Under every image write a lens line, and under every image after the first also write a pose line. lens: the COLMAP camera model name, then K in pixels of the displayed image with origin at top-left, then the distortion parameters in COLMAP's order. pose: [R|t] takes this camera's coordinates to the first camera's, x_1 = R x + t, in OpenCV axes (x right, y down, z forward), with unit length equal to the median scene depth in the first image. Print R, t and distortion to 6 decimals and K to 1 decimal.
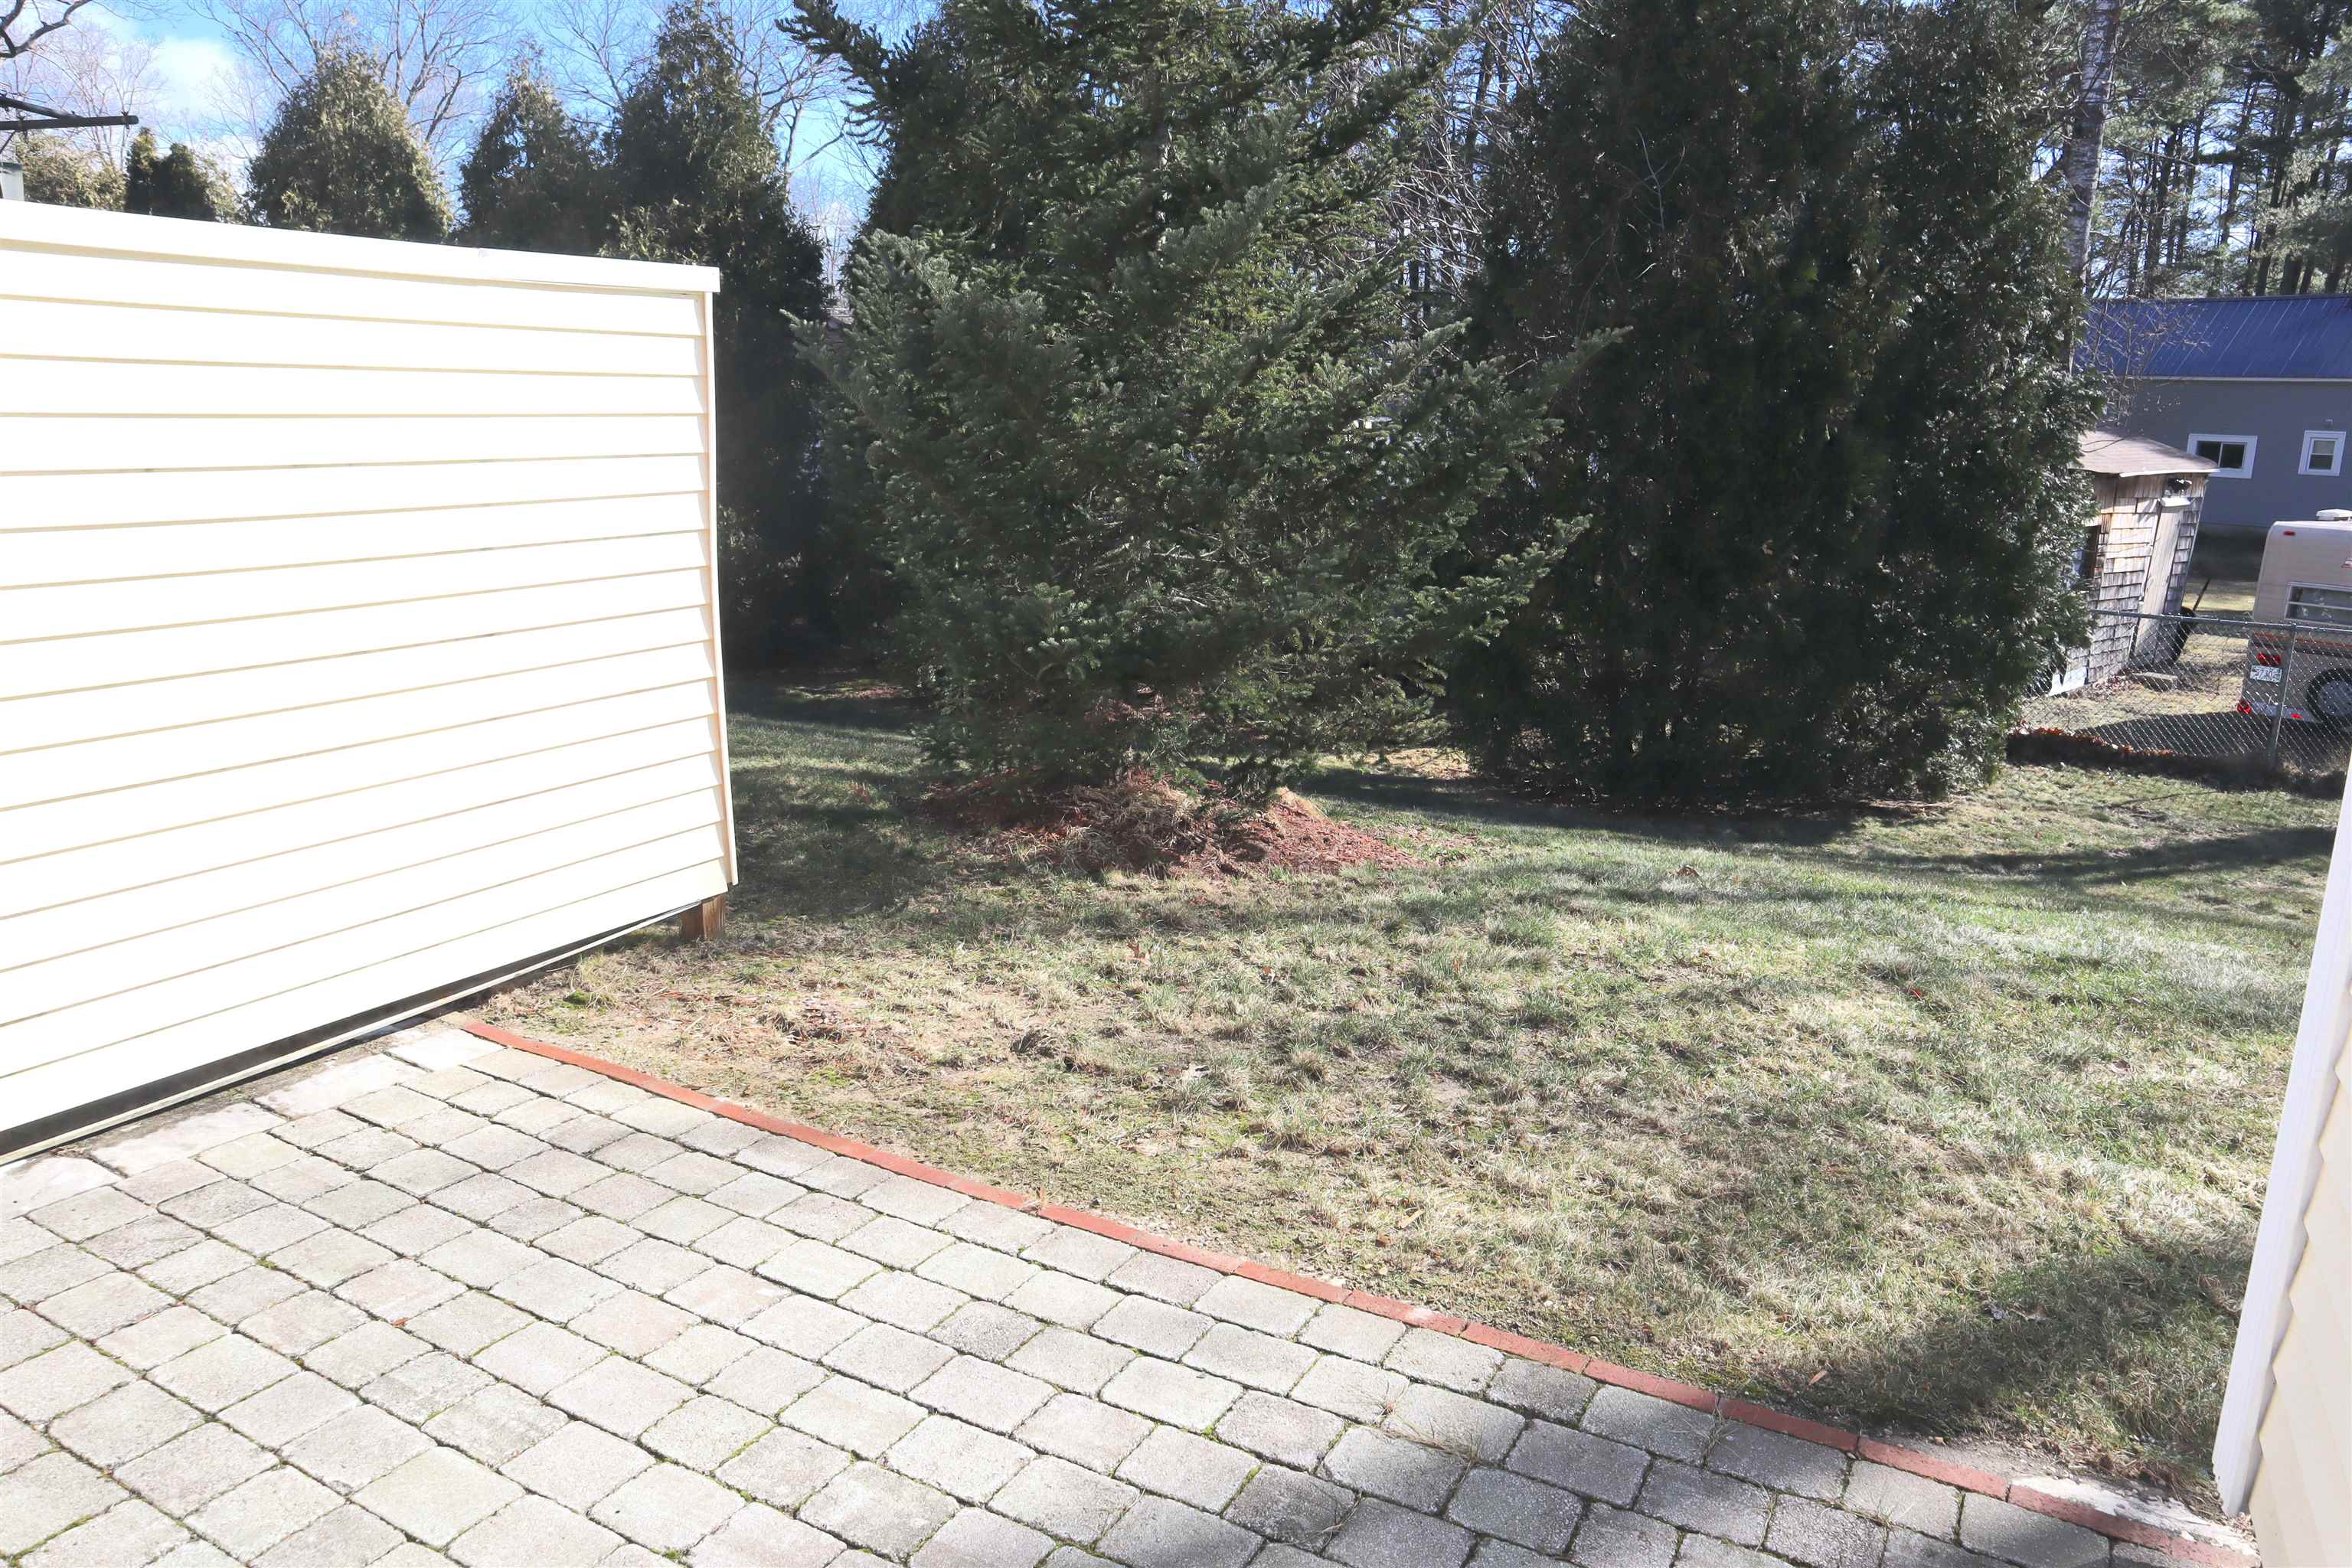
lens RADIAL K [[1627.6, 0, 1162.8], [0, 1627.6, 793.9], [0, 0, 1]] dist [-0.074191, 0.028125]
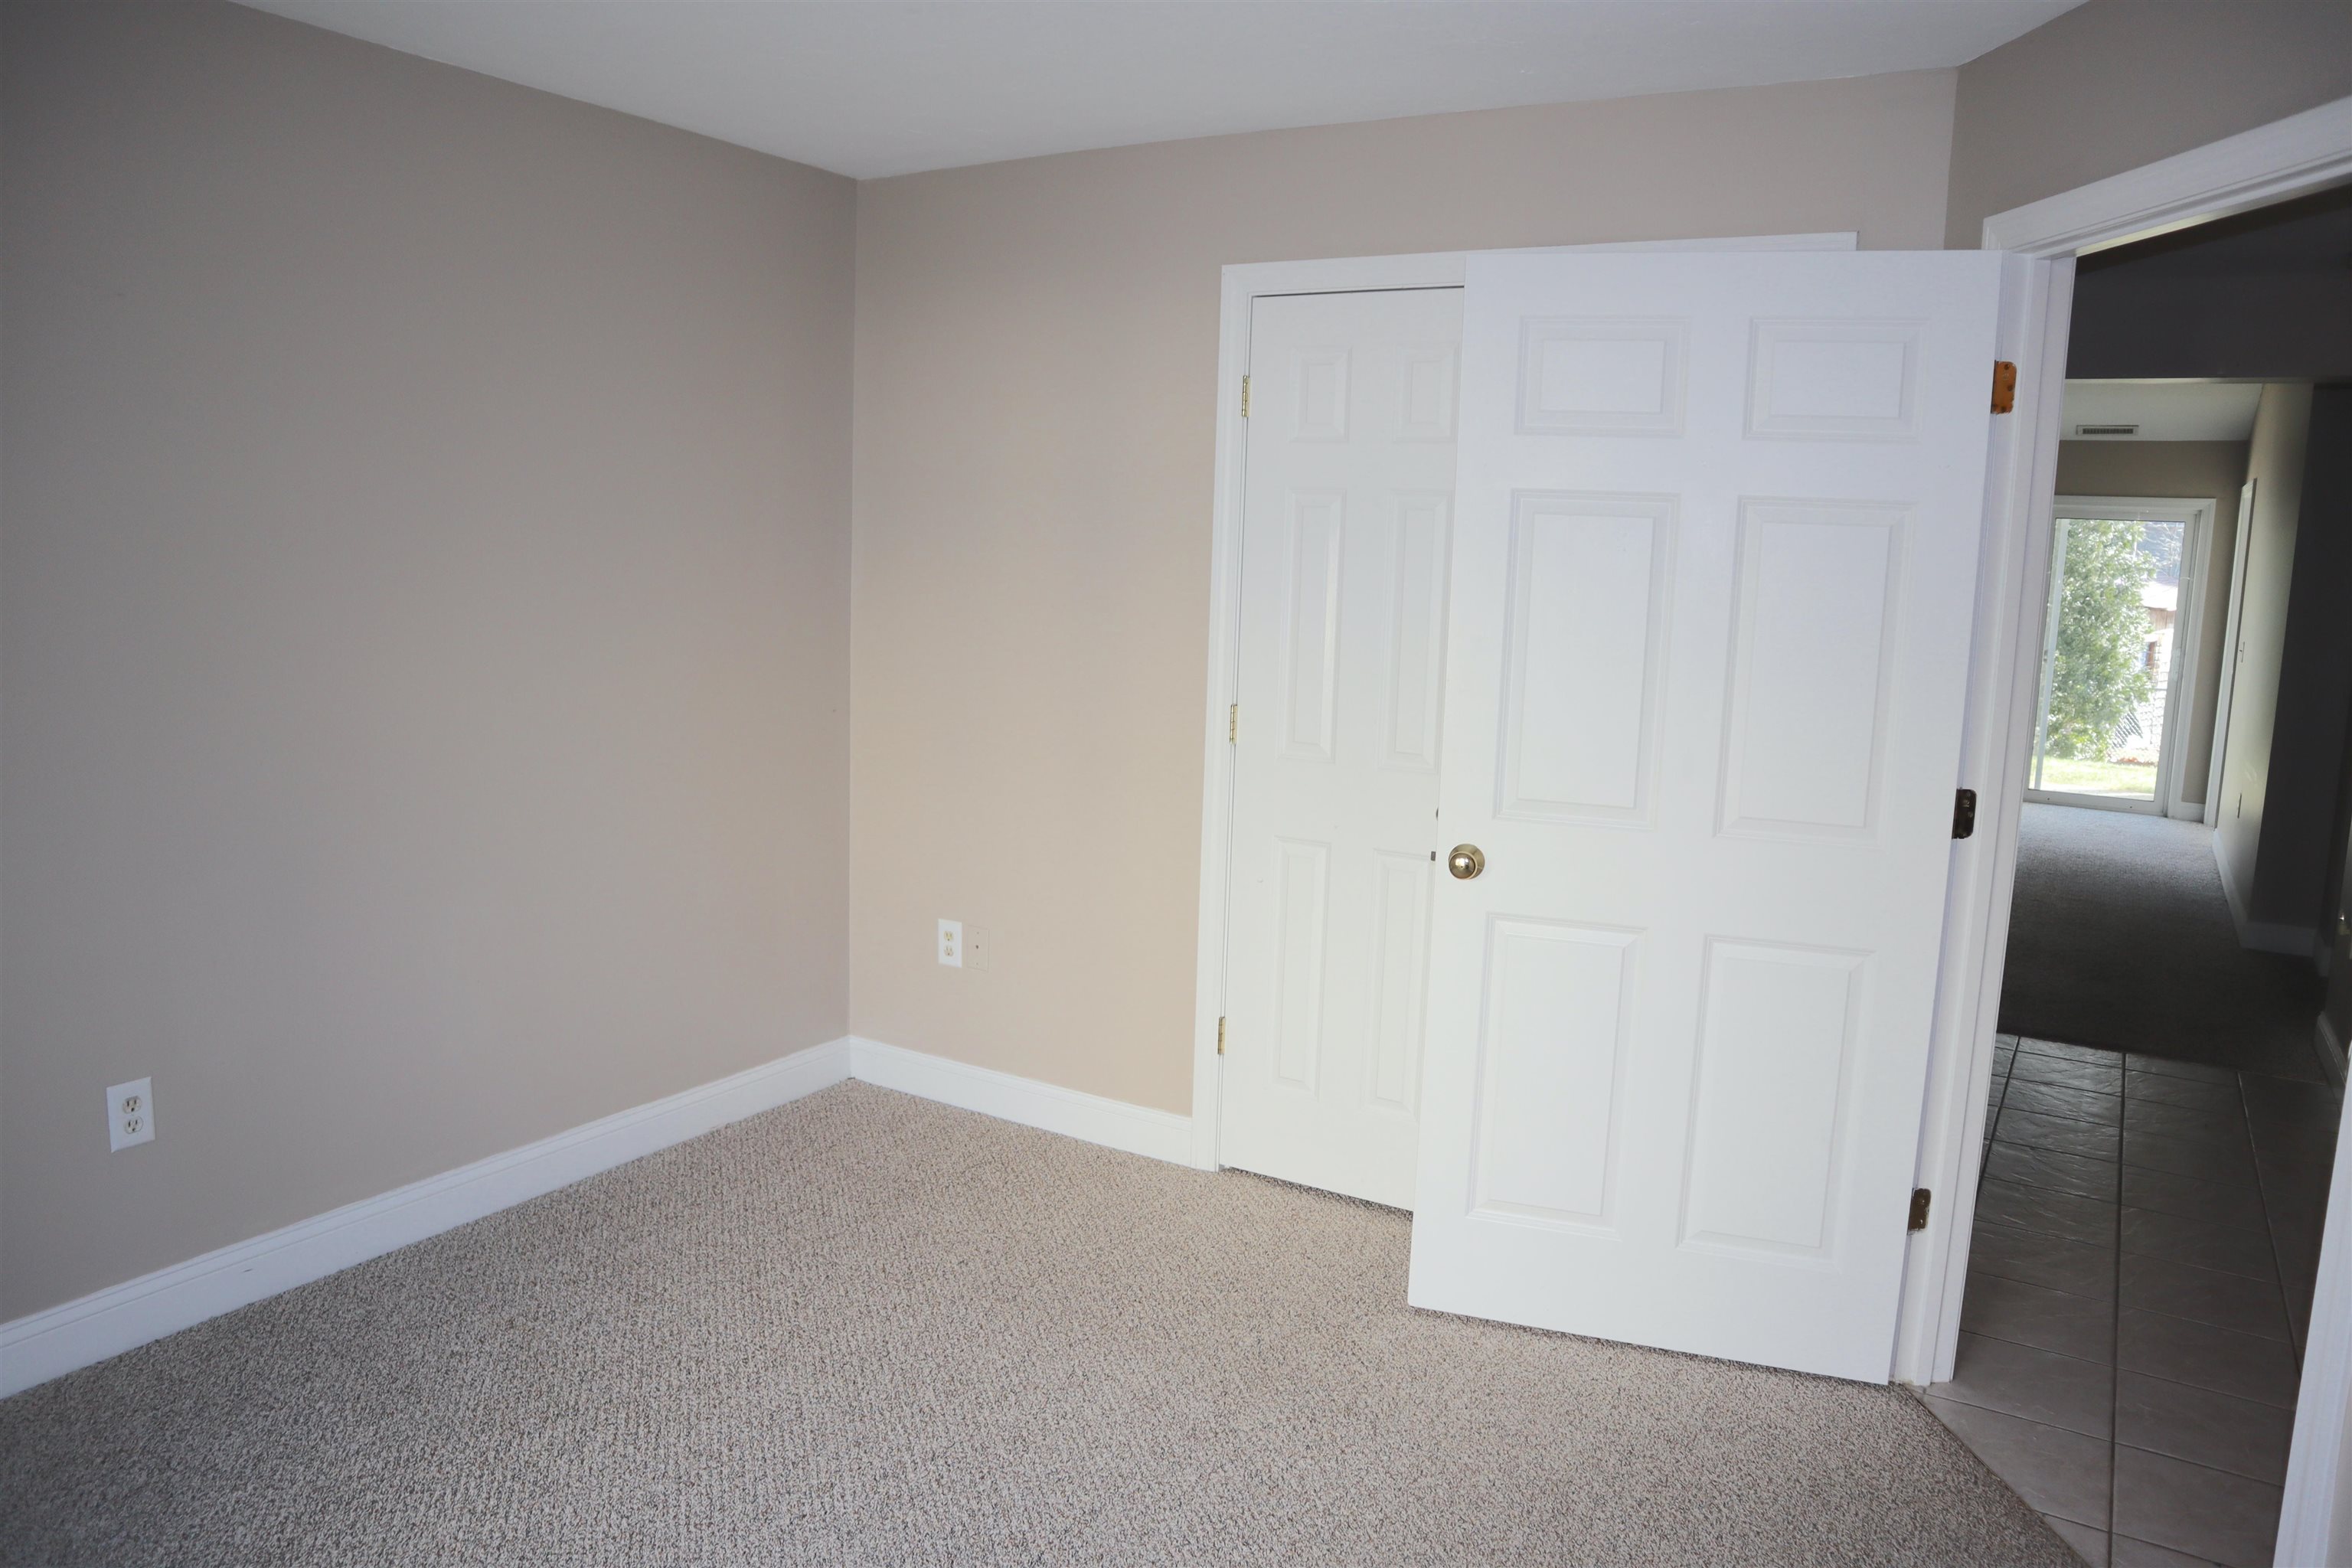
lens RADIAL K [[1627.6, 0, 1179.3], [0, 1627.6, 798.4], [0, 0, 1]] dist [-0.074191, 0.028125]
pose [[0.999686, 0.003706, -0.024780, -0.512059], [-0.005536, 0.997231, -0.074163, 0.166231], [0.024437, 0.074277, 0.996938, -0.881336]]
